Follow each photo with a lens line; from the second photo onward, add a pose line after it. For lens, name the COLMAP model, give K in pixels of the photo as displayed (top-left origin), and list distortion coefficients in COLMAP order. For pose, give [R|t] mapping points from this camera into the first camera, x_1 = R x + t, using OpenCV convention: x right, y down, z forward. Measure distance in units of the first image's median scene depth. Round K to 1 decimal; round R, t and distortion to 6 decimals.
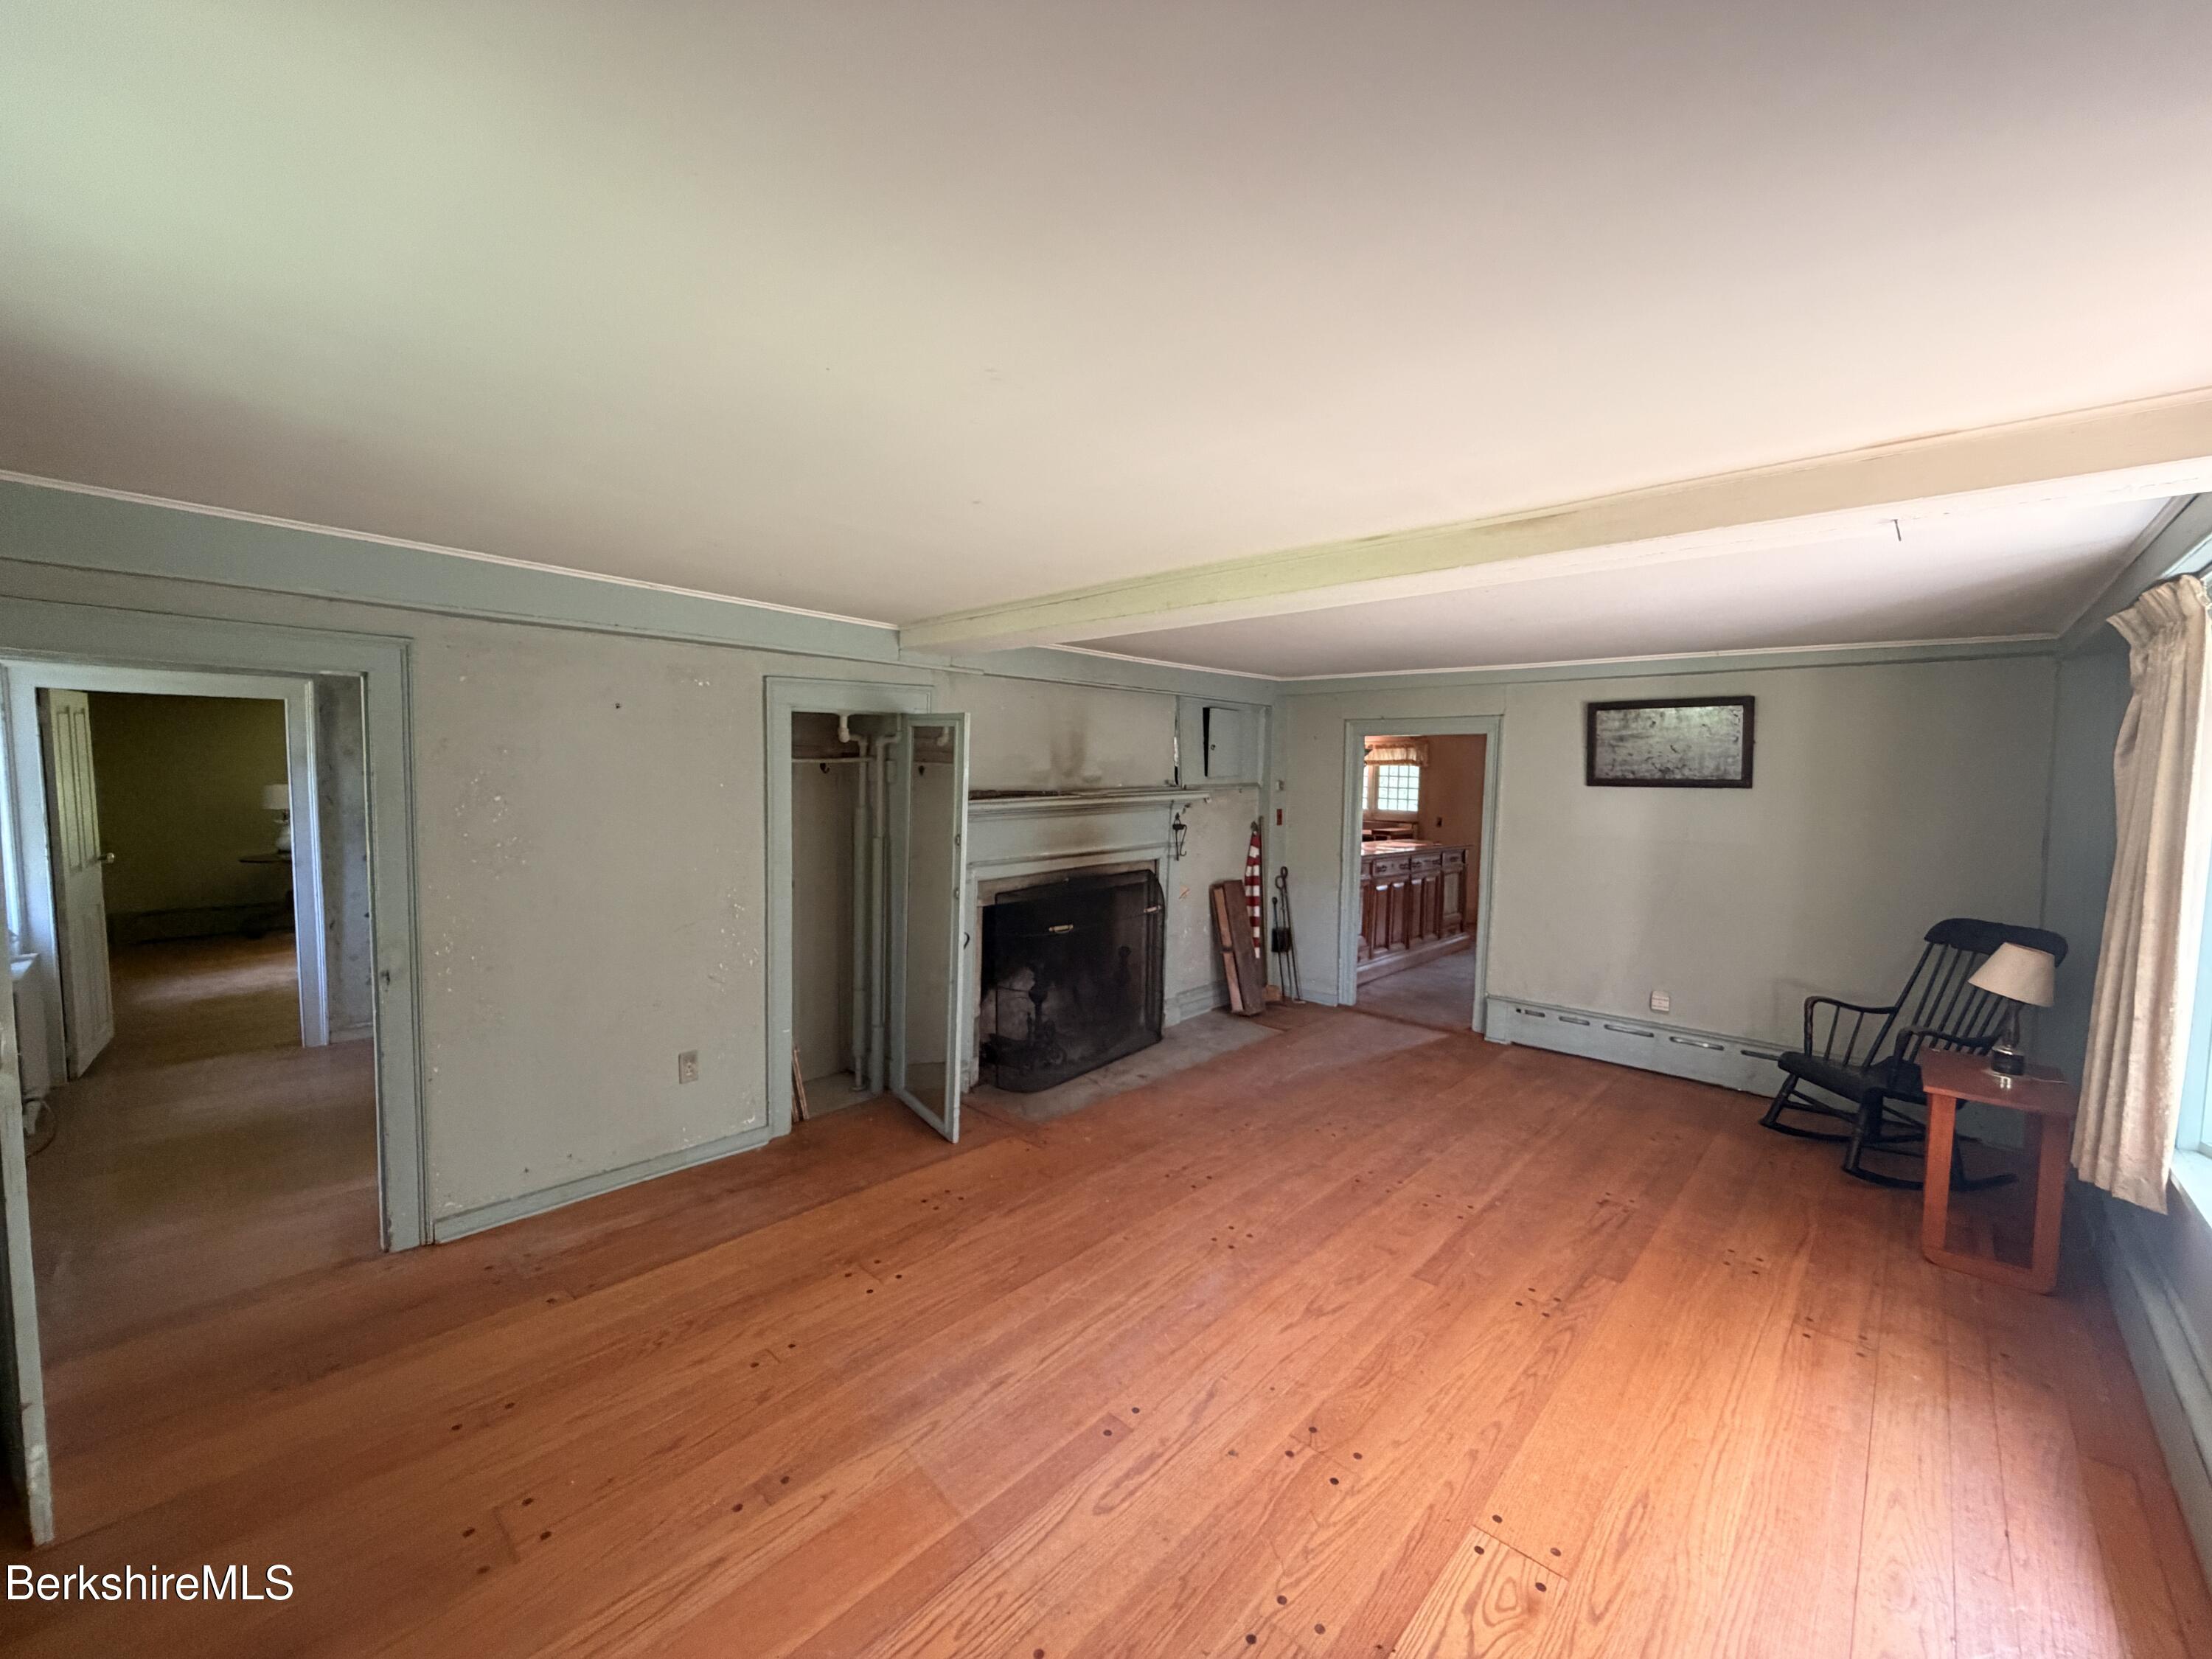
lens RADIAL K [[877.7, 0, 1109.5], [0, 877.7, 816.5], [0, 0, 1]] dist [0.000712, -0.000559]
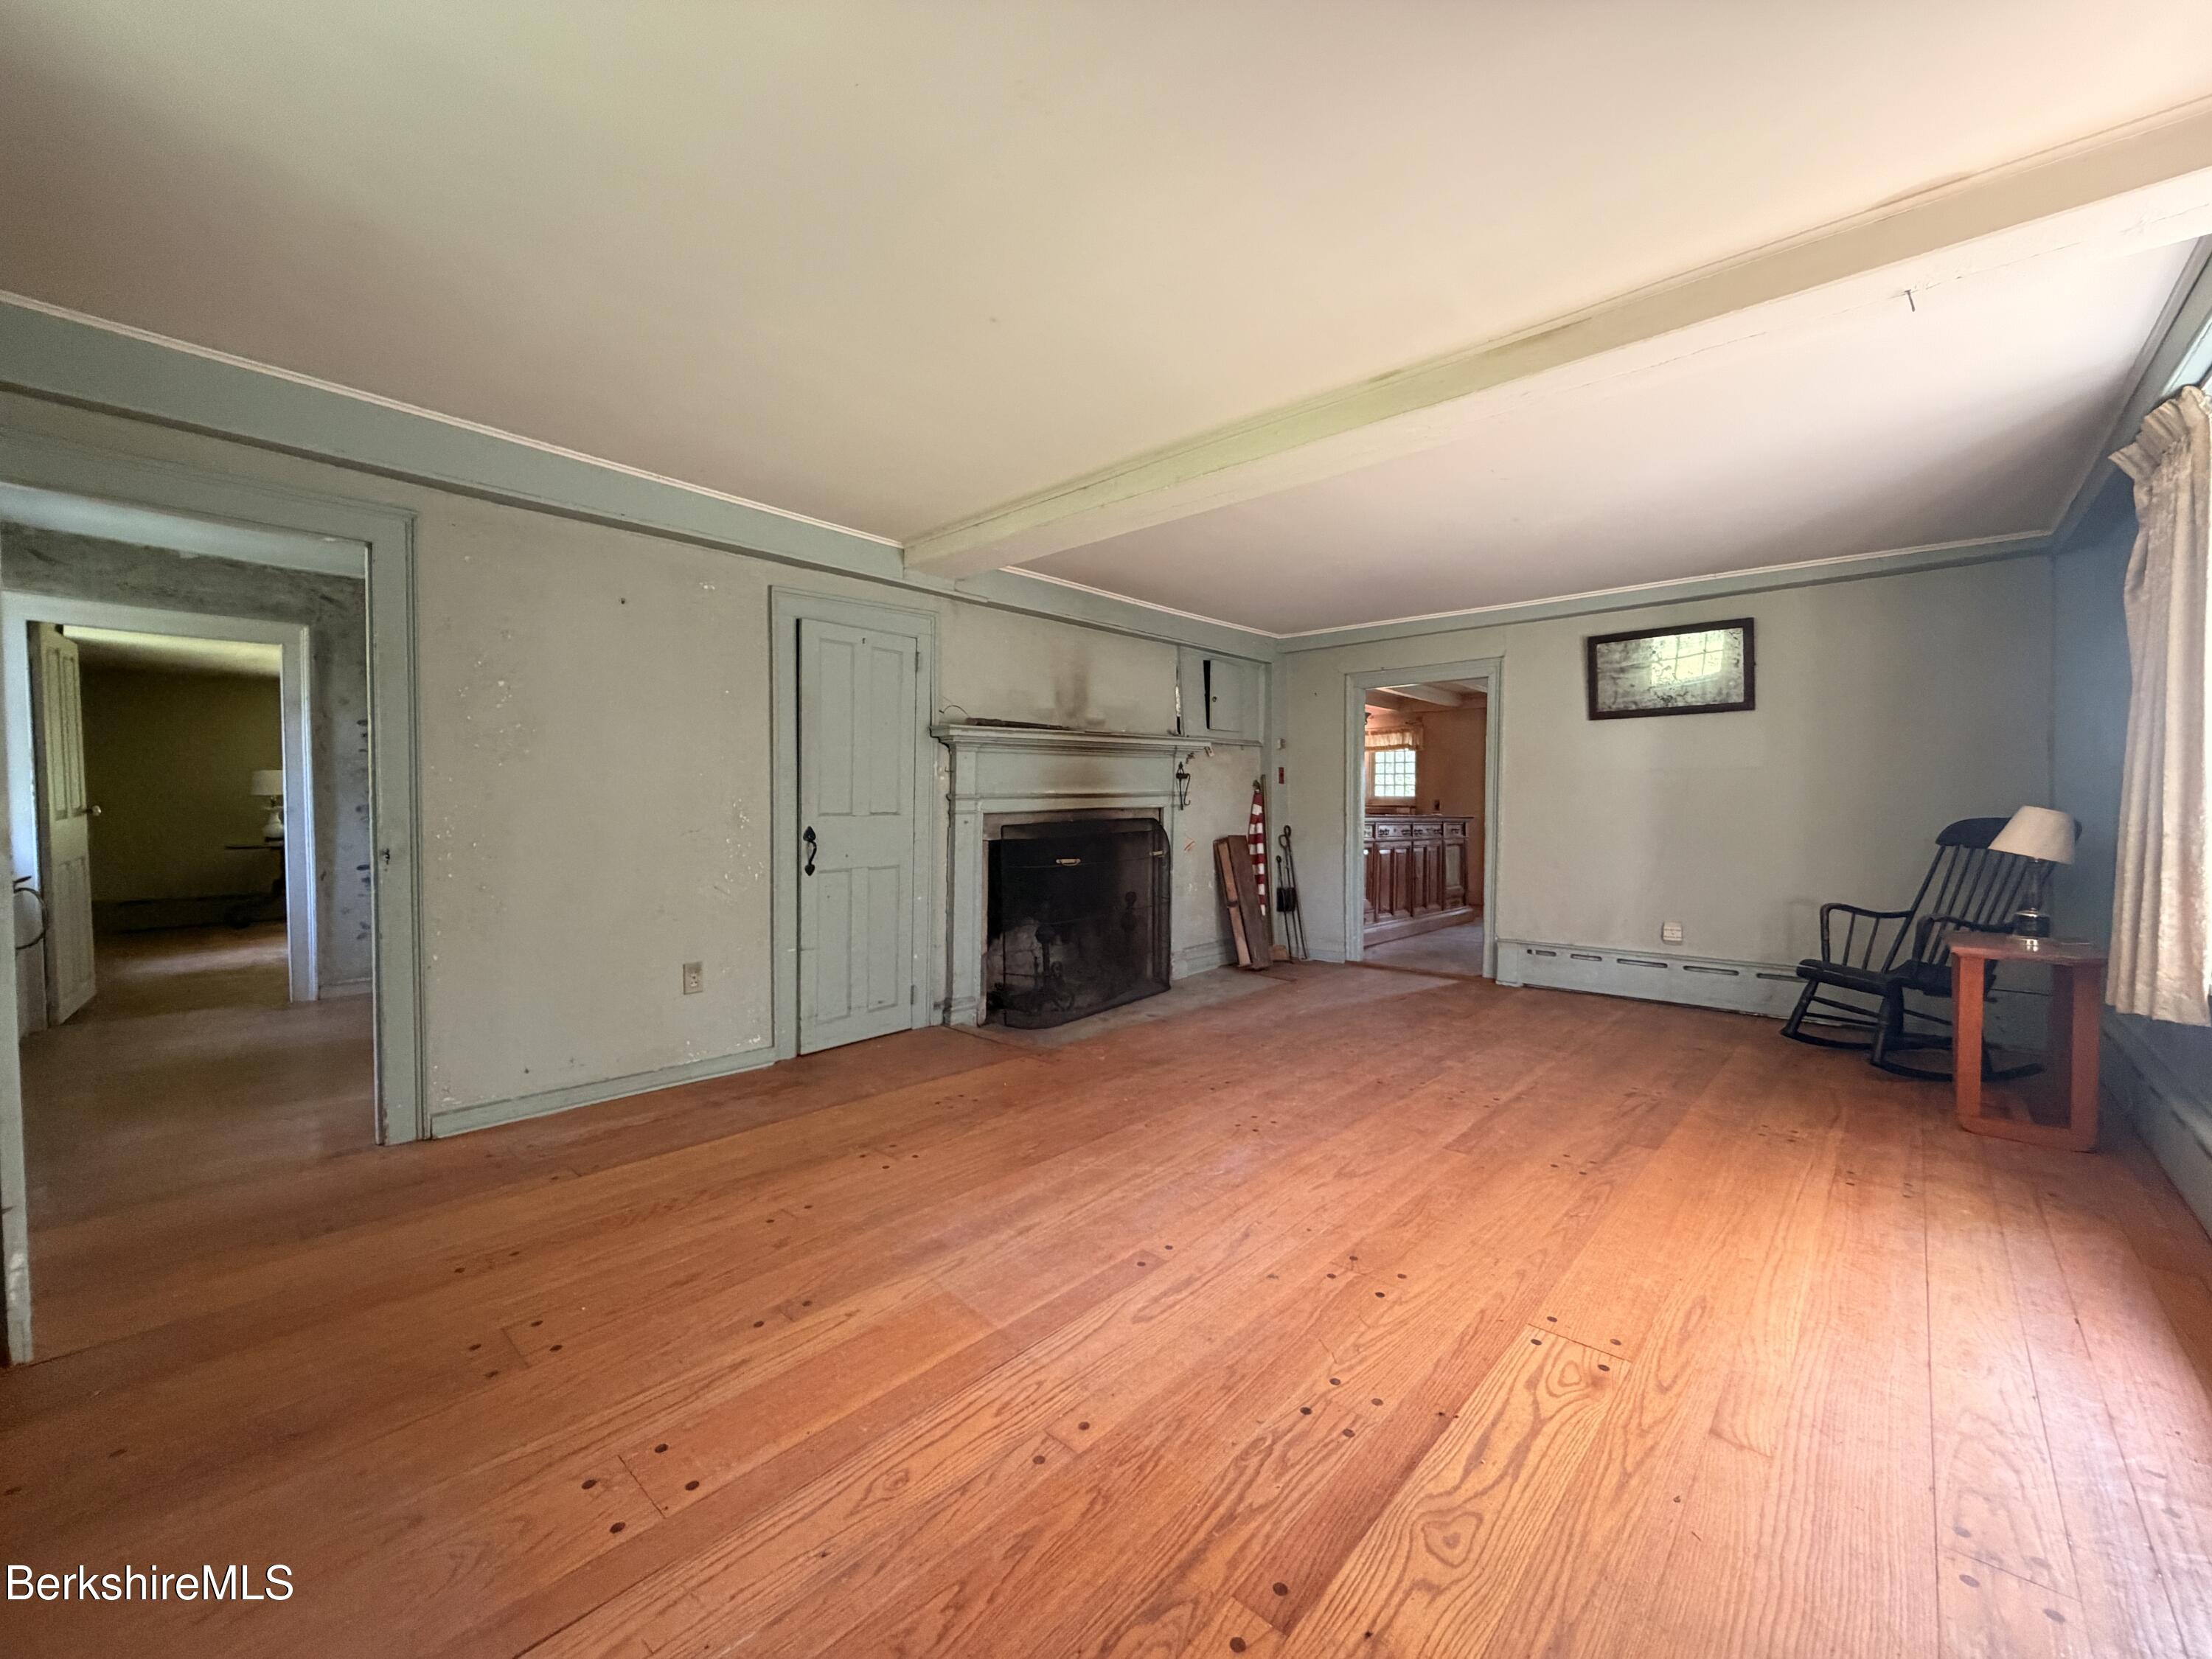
lens RADIAL K [[877.7, 0, 1106.9], [0, 877.7, 836.3], [0, 0, 1]] dist [0.000712, -0.000559]
pose [[0.999789, -0.017786, 0.010253, -0.031072], [0.018169, 0.999091, -0.038572, 0.202145], [-0.009558, 0.038750, 0.999203, 0.015848]]
